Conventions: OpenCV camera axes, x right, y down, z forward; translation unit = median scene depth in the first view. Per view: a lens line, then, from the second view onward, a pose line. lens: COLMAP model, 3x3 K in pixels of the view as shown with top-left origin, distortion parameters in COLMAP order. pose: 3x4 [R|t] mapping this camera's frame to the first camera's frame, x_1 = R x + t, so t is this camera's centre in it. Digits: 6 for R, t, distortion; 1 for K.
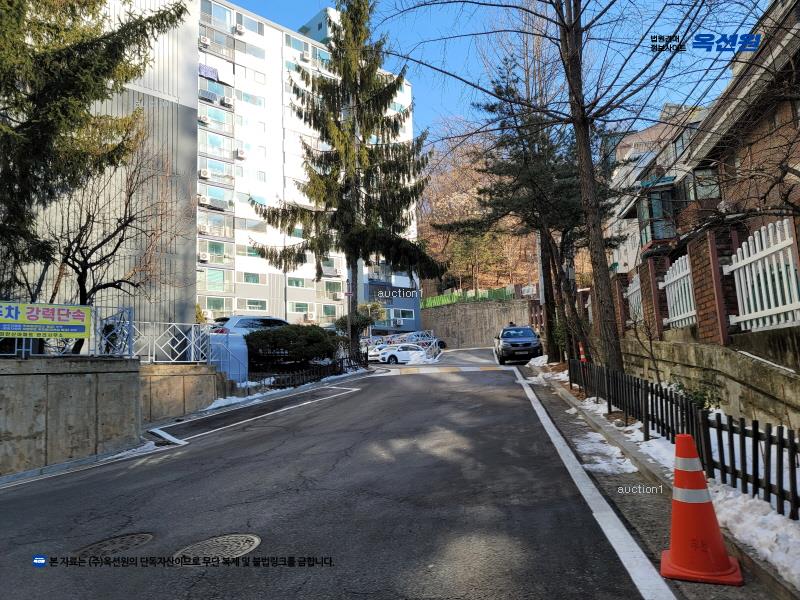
lens RADIAL K [[582.7, 0, 401.7], [0, 582.7, 285.9], [0, 0, 1]] dist [0.096011, -0.083413]
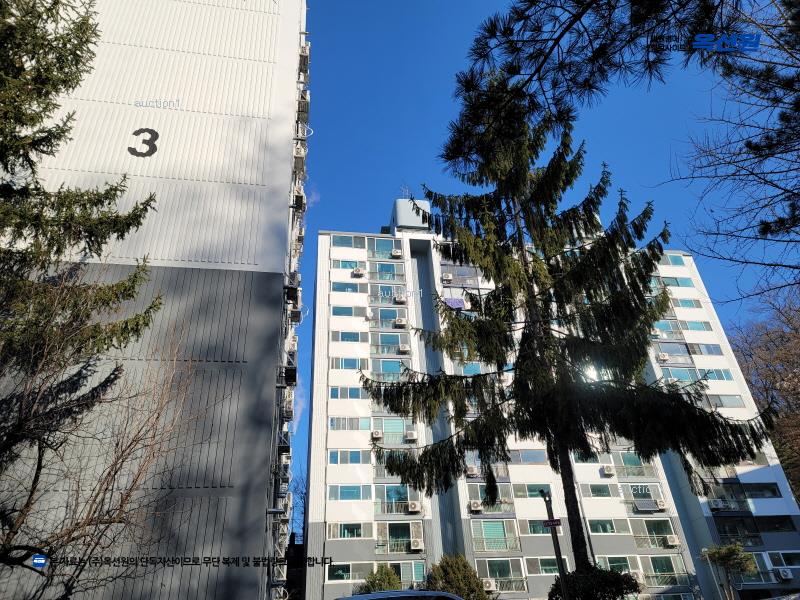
lens RADIAL K [[582.7, 0, 401.7], [0, 582.7, 285.9], [0, 0, 1]] dist [0.096011, -0.083413]
pose [[0.844951, -0.310568, -0.435436, 0.027619], [0.111229, 0.898374, -0.424915, 0.011647], [0.523150, 0.310599, 0.793626, 0.174763]]
